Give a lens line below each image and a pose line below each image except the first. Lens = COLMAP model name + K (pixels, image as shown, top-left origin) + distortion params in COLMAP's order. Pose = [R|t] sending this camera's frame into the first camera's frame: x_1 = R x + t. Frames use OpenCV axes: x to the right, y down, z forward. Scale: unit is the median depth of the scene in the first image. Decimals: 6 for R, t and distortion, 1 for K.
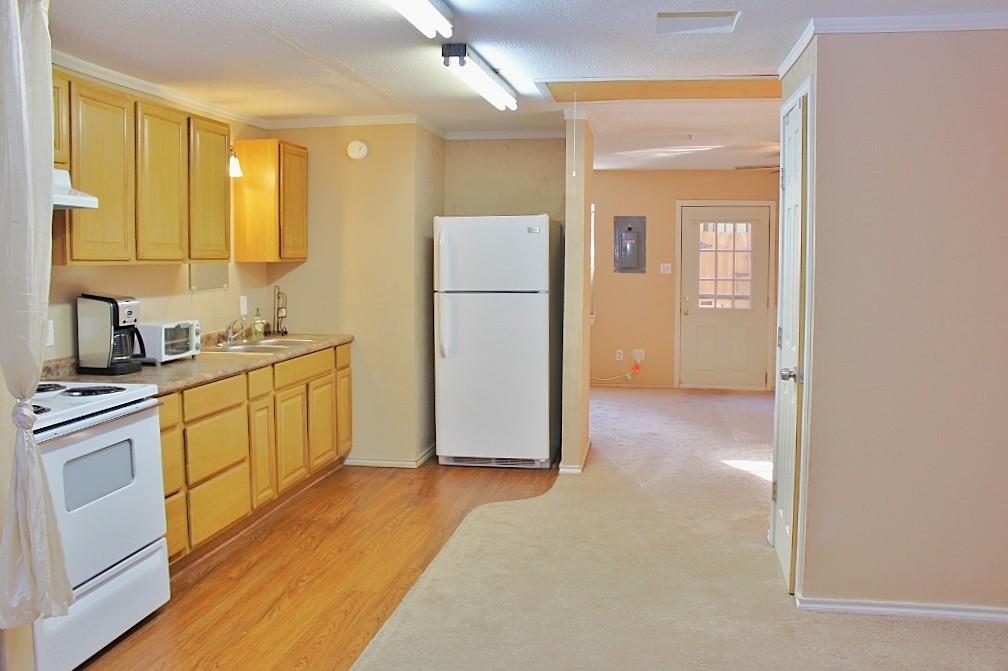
lens RADIAL K [[885.7, 0, 505.3], [0, 885.7, 314.2], [0, 0, 1]] dist [-0.100455, 0.004346]
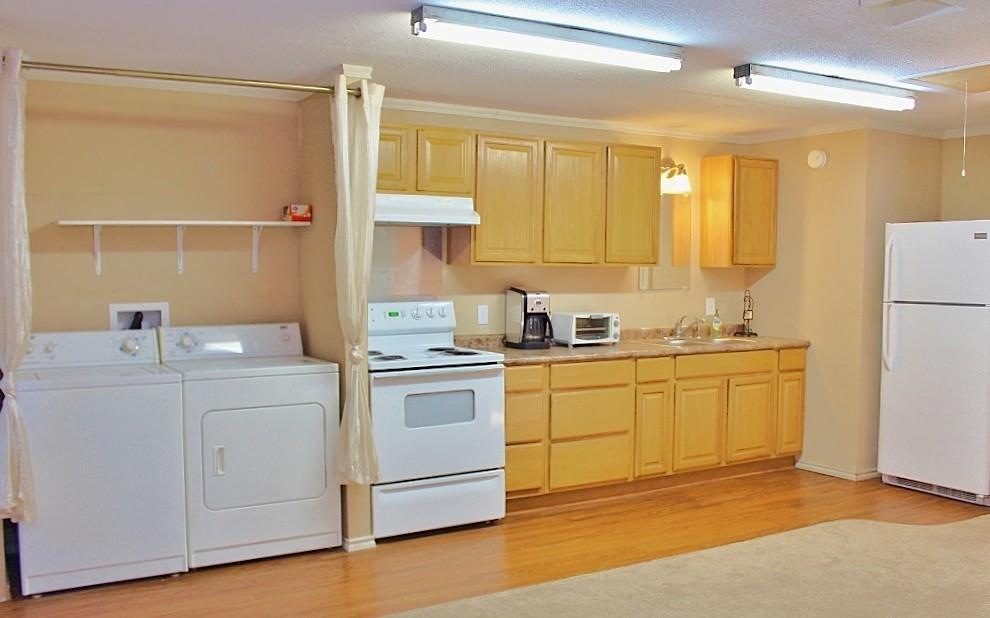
lens RADIAL K [[949.9, 0, 495.0], [0, 949.9, 309.0], [0, 0, 1]] dist [-0.079212, 0.004187]
pose [[0.649415, 0.042742, -0.759232, 0.550050], [-0.058881, 0.998248, 0.005834, 0.002664], [0.758151, 0.040916, 0.650794, 0.024433]]
